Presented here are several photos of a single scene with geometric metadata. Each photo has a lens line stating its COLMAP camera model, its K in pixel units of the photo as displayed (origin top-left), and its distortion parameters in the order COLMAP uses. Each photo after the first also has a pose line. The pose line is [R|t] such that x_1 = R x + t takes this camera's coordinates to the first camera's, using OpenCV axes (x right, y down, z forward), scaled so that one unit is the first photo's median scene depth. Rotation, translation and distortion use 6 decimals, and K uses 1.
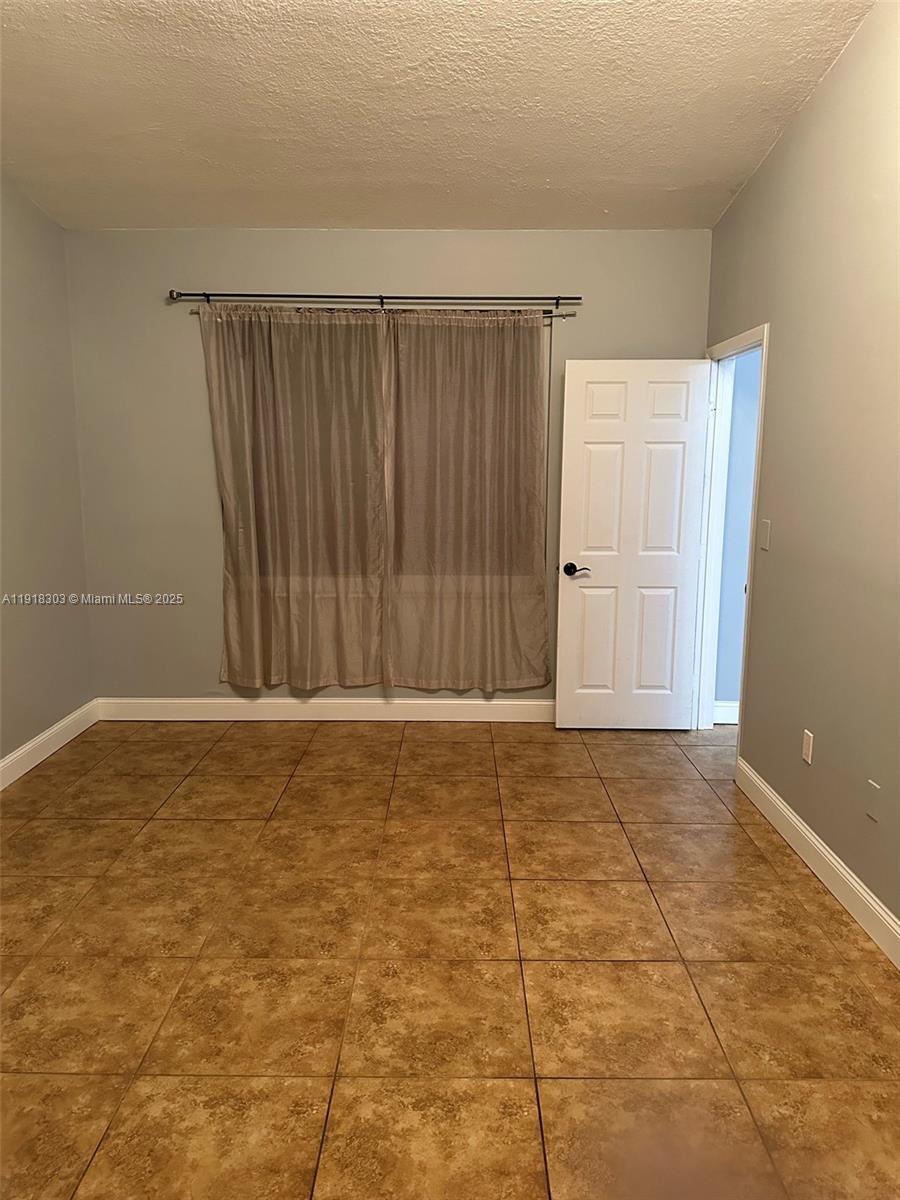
lens RADIAL K [[864.7, 0, 441.7], [0, 864.7, 598.2], [0, 0, 1]] dist [0.081793, -0.094312]
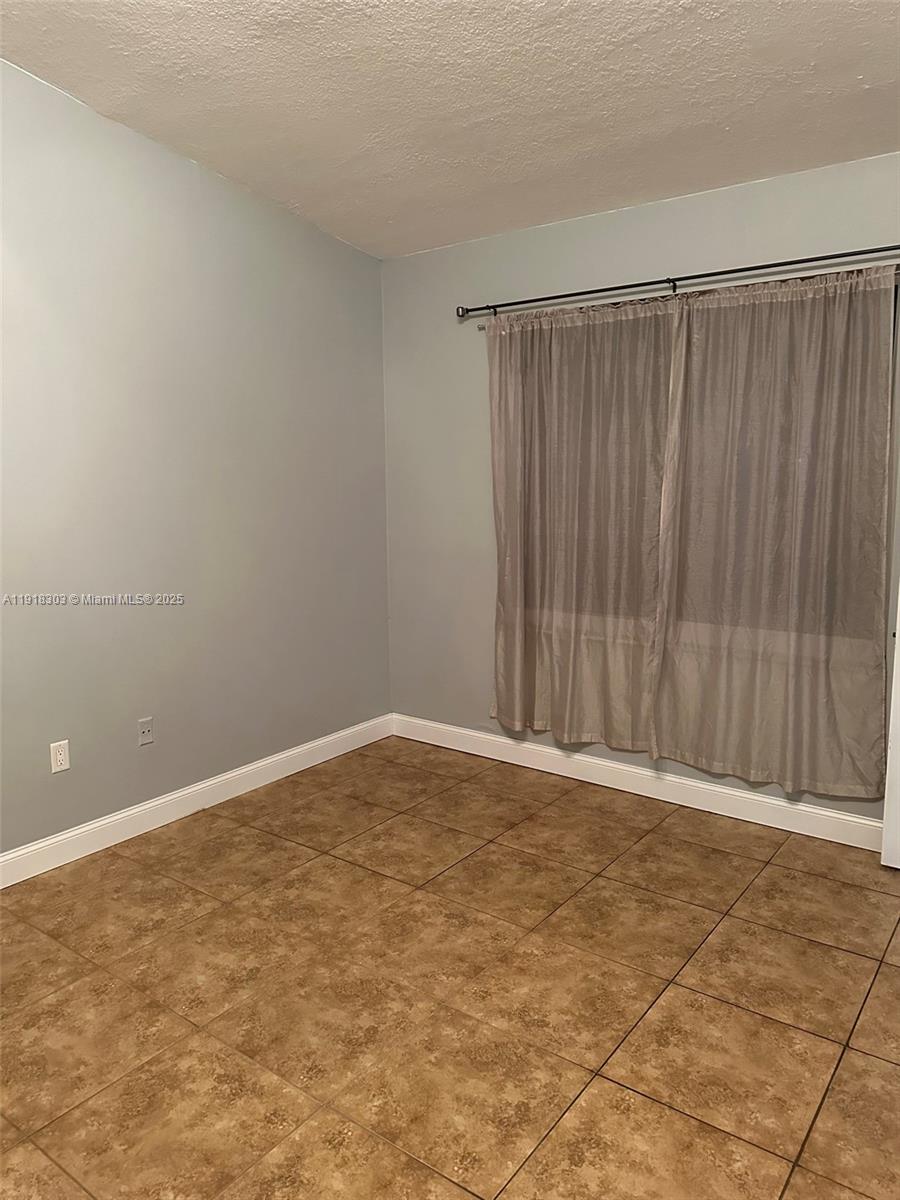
lens RADIAL K [[864.7, 0, 347.4], [0, 864.7, 595.0], [0, 0, 1]] dist [0.081793, -0.094312]
pose [[0.790351, 0.069081, -0.608747, 0.207279], [-0.074195, 0.997102, 0.016823, -0.044169], [0.608145, 0.031869, 0.793186, 0.176489]]
